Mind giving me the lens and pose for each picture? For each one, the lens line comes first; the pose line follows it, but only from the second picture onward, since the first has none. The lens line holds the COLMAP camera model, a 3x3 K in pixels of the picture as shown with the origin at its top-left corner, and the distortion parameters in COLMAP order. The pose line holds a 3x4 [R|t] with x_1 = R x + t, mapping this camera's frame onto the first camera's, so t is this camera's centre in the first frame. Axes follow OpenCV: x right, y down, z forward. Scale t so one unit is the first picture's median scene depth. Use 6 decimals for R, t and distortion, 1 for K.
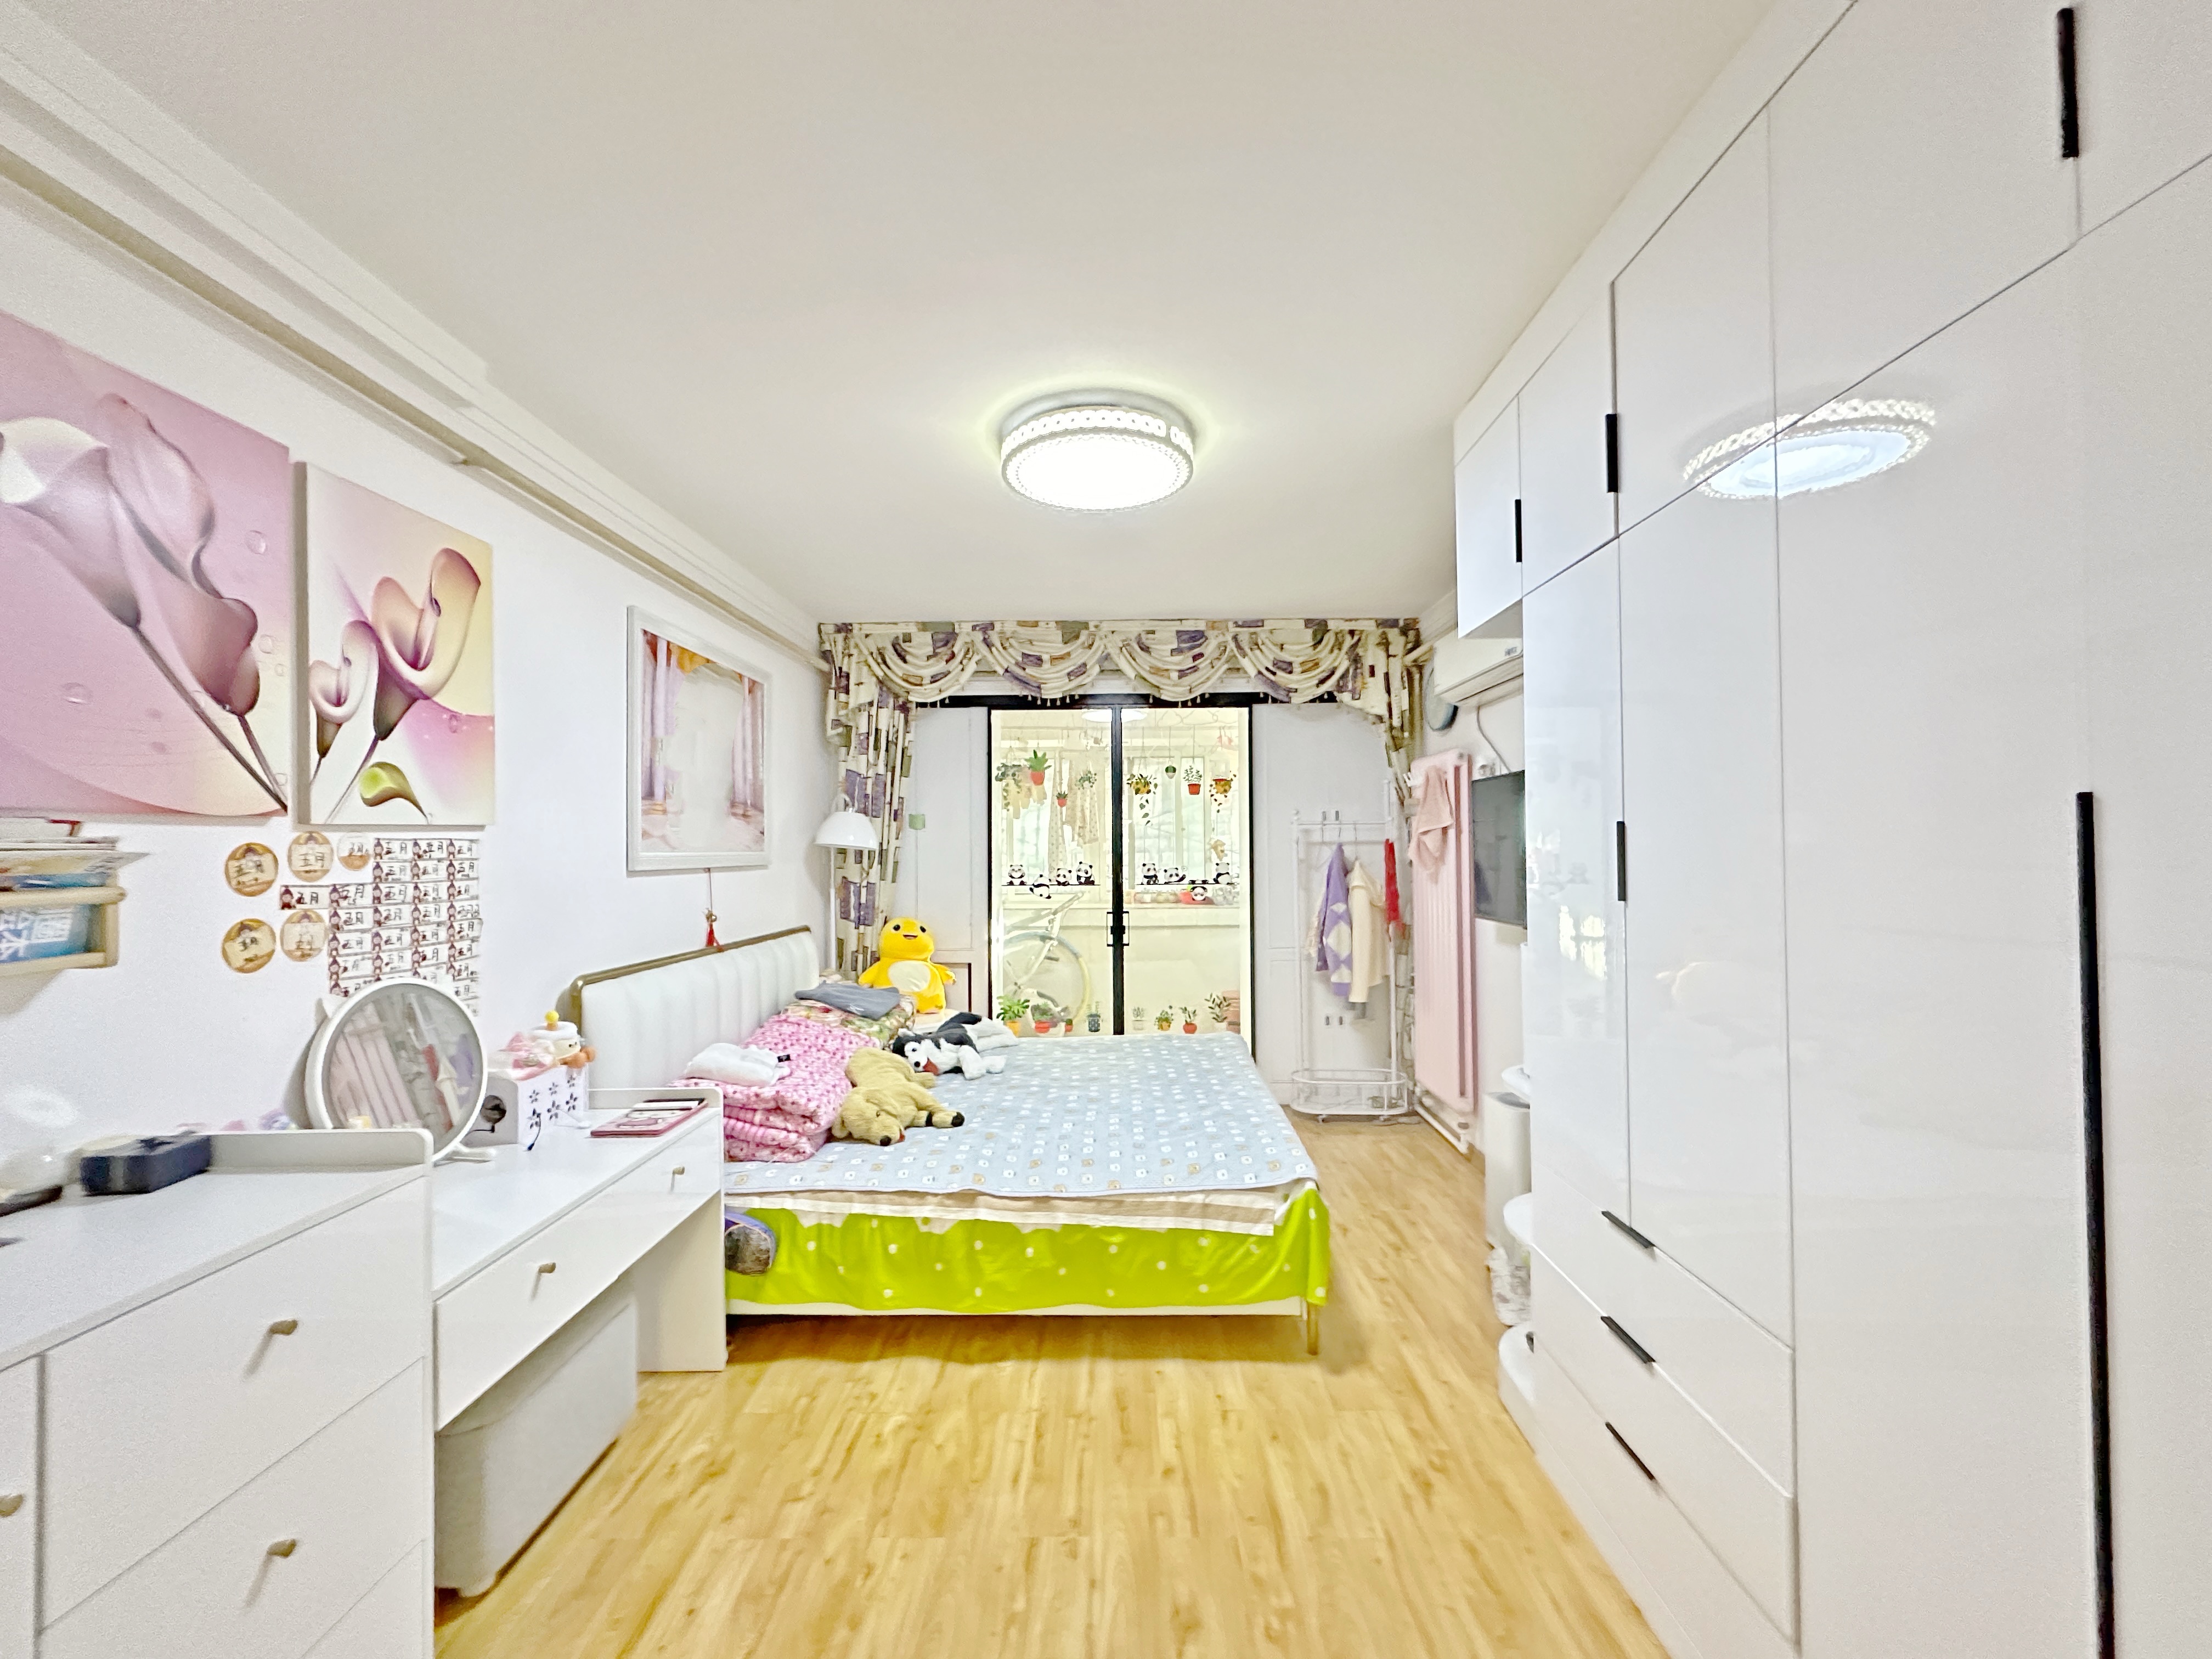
lens RADIAL K [[882.2, 0, 1104.7], [0, 882.2, 838.5], [0, 0, 1]] dist [0.001279, 0.000174]
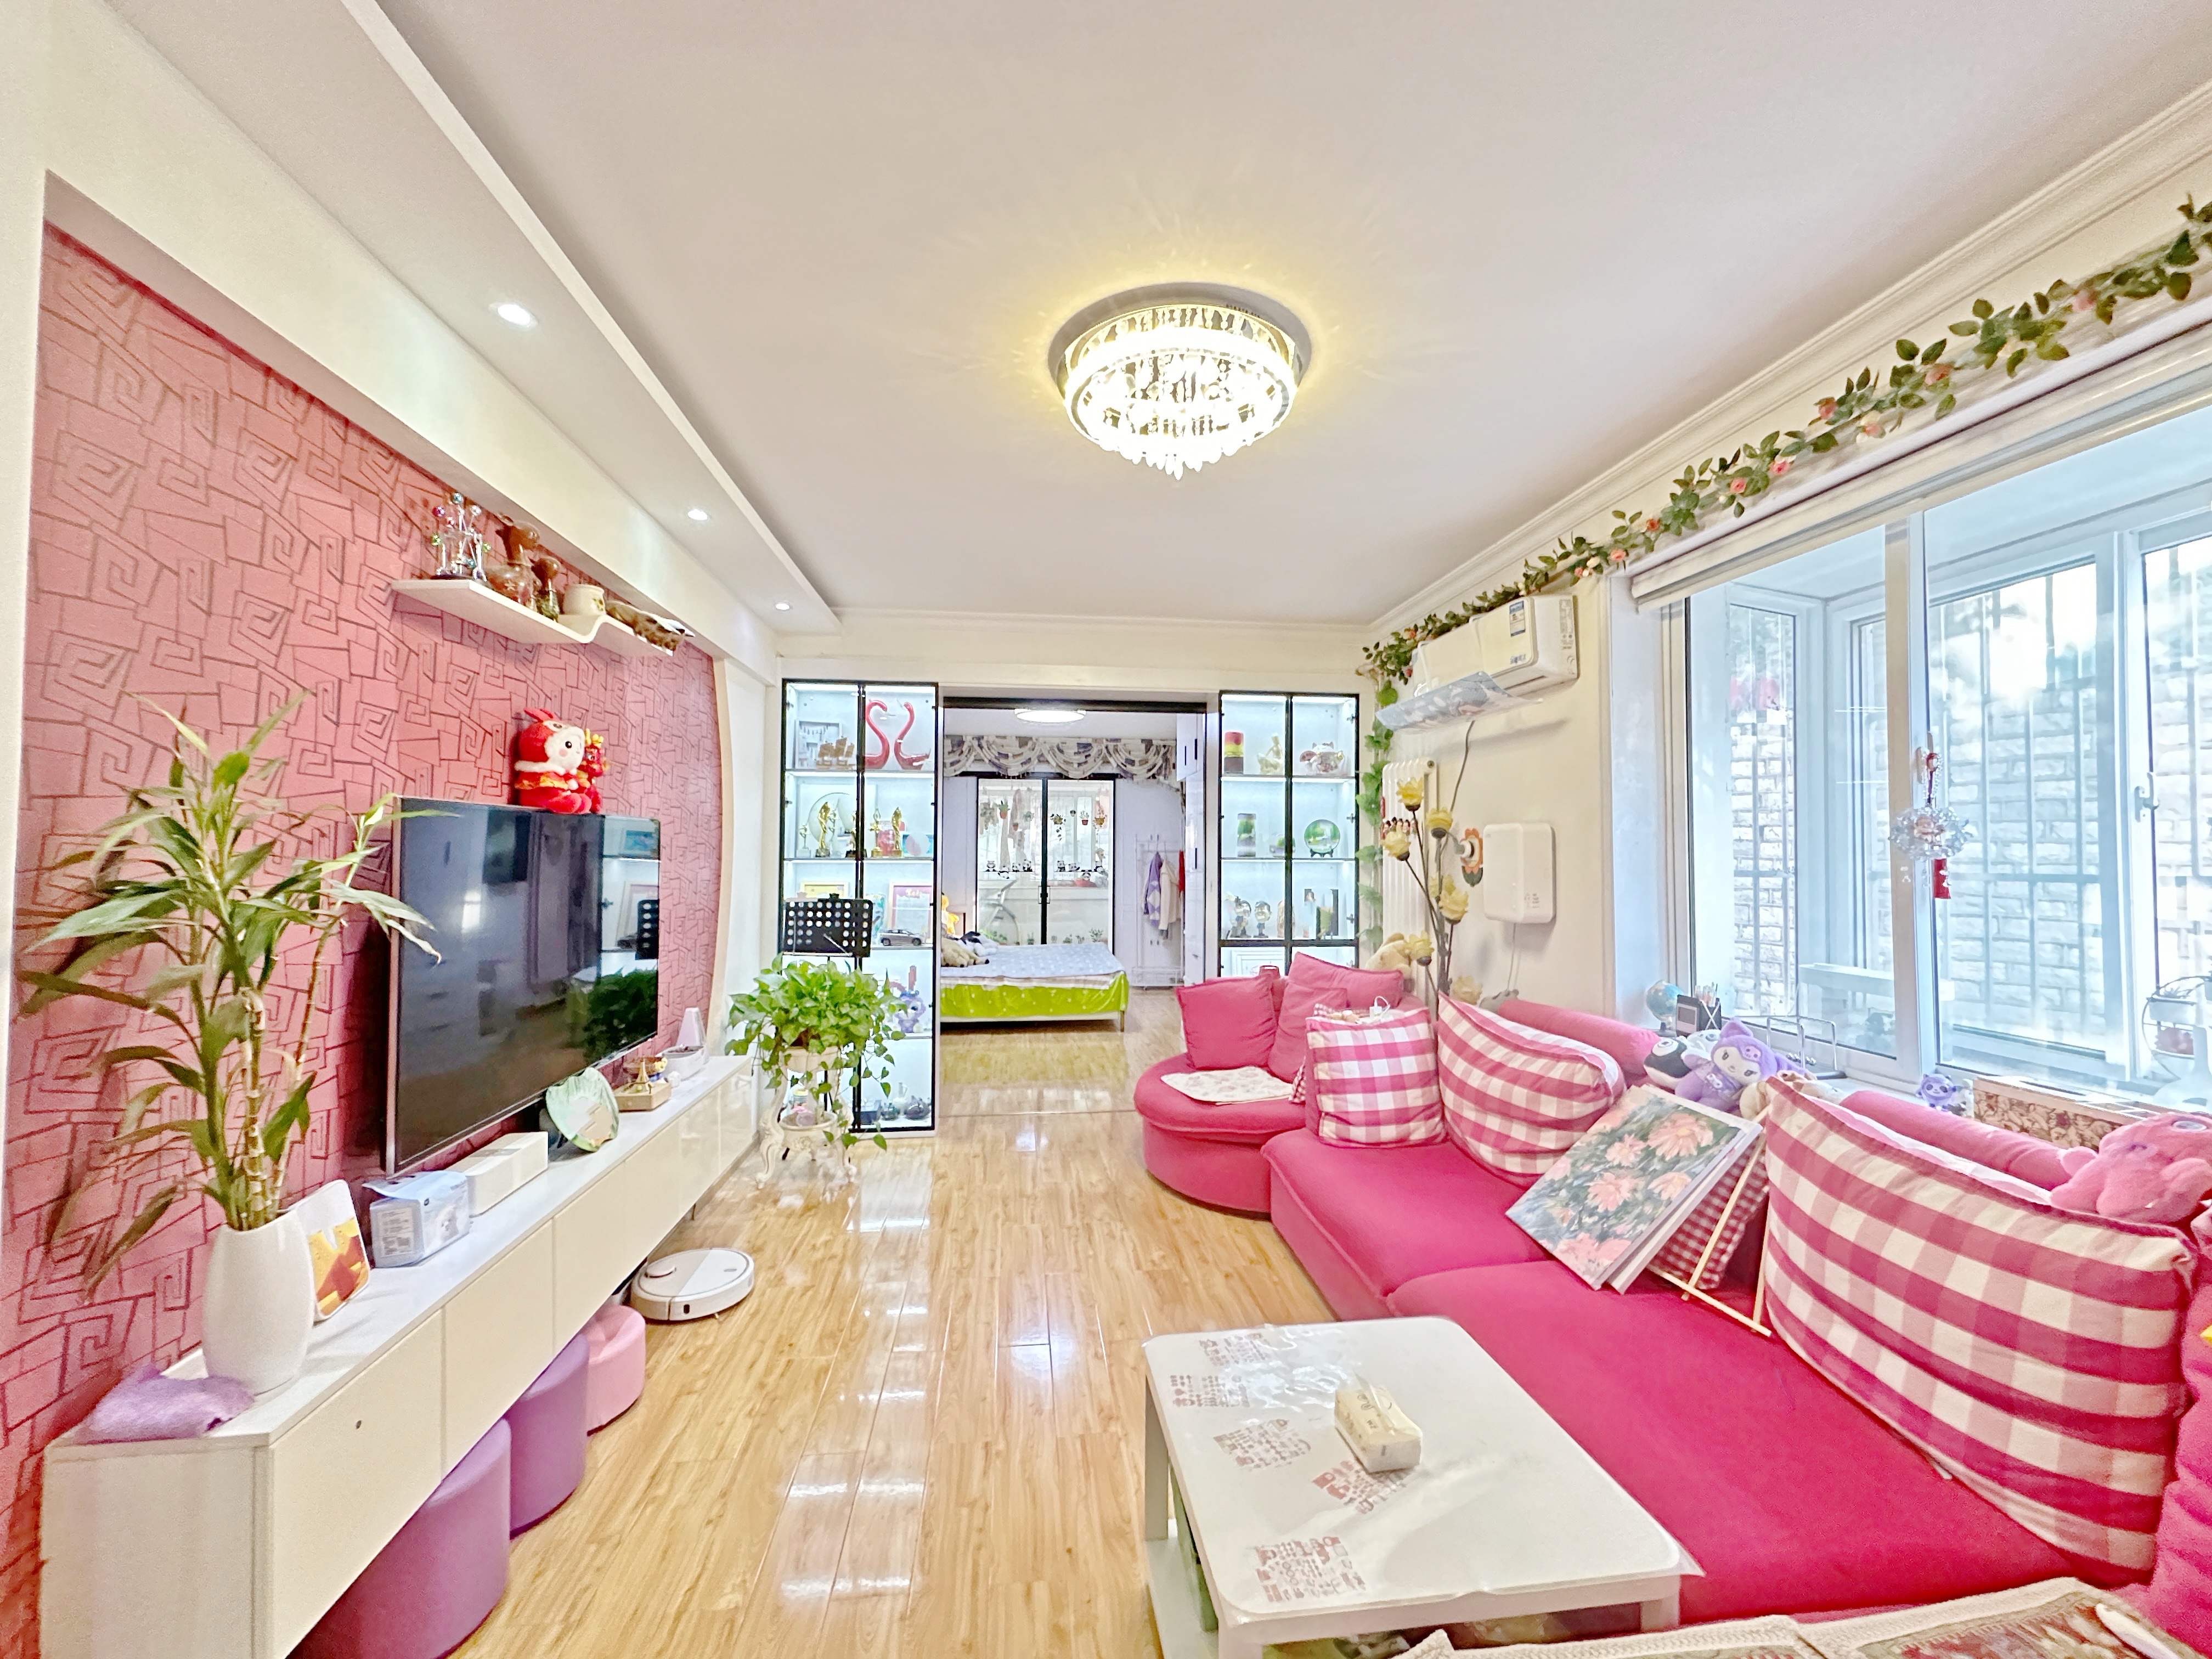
lens RADIAL K [[882.2, 0, 1109.5], [0, 882.2, 832.3], [0, 0, 1]] dist [0.001279, 0.000174]
pose [[0.992257, 0.015294, 0.123253, -0.086673], [-0.014285, 0.999857, -0.009066, -0.018094], [-0.123374, 0.007236, 0.992334, -0.965450]]
